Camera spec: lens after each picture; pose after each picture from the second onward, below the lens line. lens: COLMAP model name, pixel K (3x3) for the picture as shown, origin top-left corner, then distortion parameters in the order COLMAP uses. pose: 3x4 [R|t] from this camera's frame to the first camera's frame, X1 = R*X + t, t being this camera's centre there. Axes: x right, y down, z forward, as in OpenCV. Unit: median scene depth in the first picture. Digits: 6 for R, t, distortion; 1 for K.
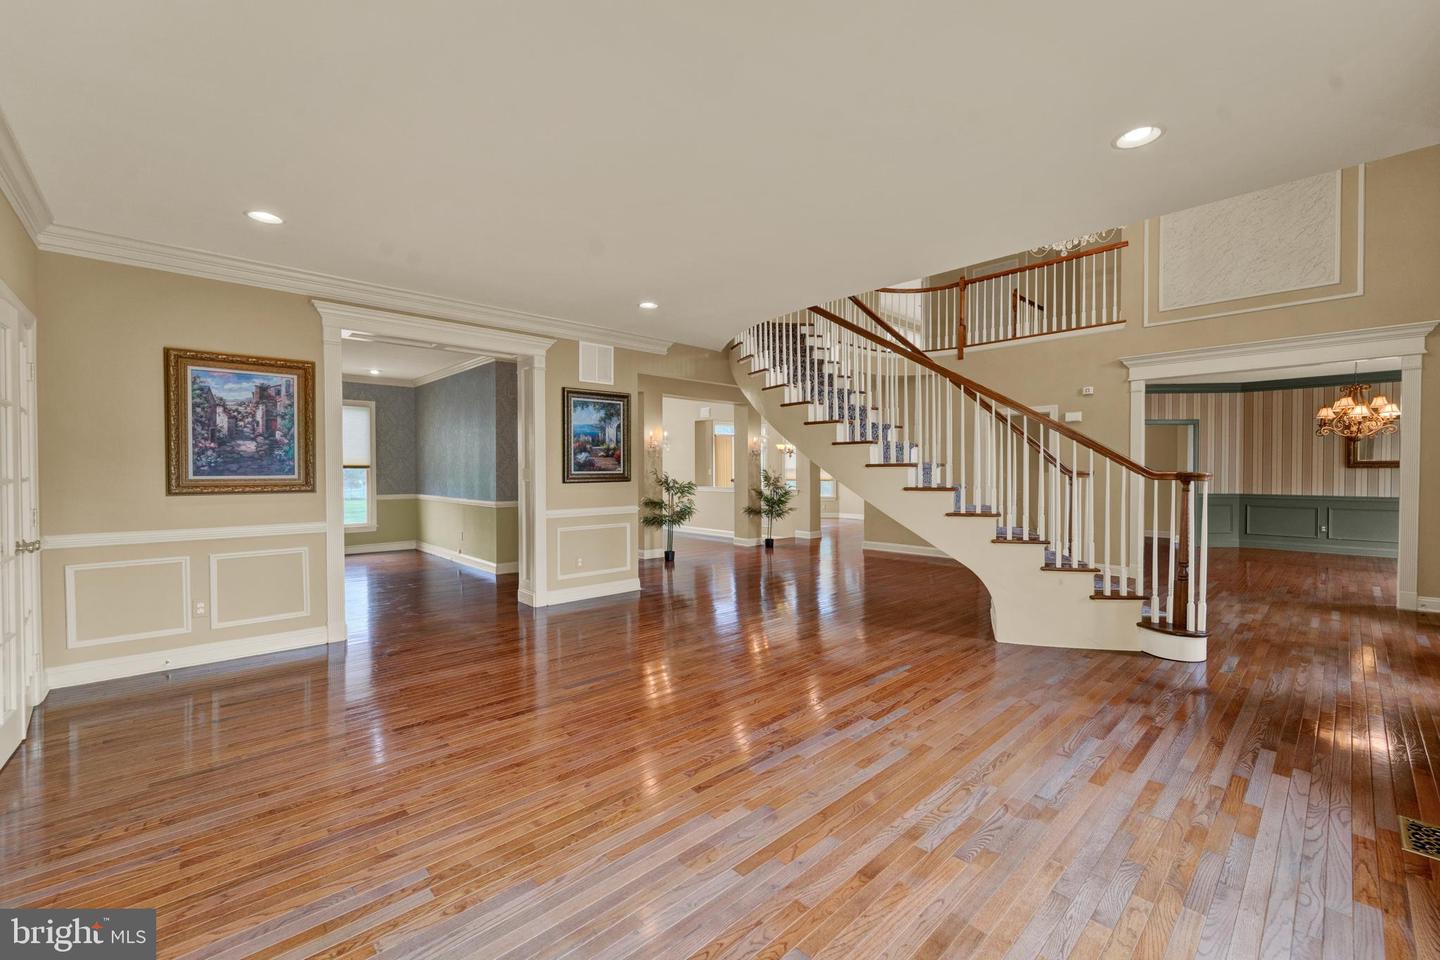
lens RADIAL K [[587.3, 0, 722.7], [0, 587.3, 471.6], [0, 0, 1]] dist [0.002140, 0.000134]
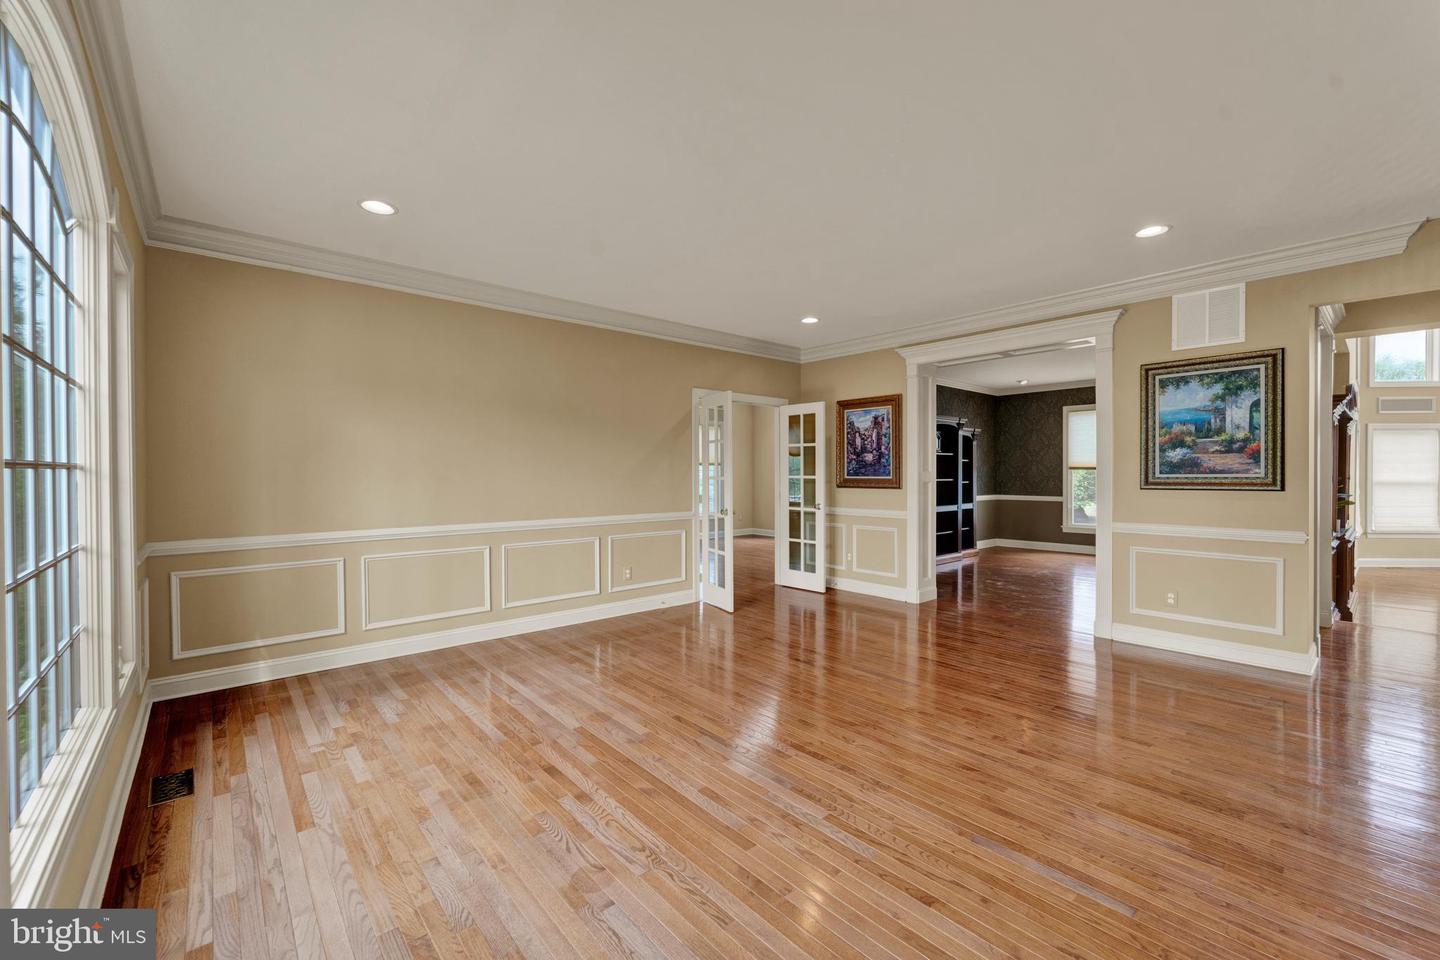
lens RADIAL K [[587.3, 0, 722.6], [0, 587.3, 481.4], [0, 0, 1]] dist [0.002140, 0.000134]
pose [[-0.038433, 0.017808, -0.999102, 0.721431], [0.000564, 0.999841, 0.017799, -0.006704], [0.999261, 0.000120, -0.038437, 0.659899]]
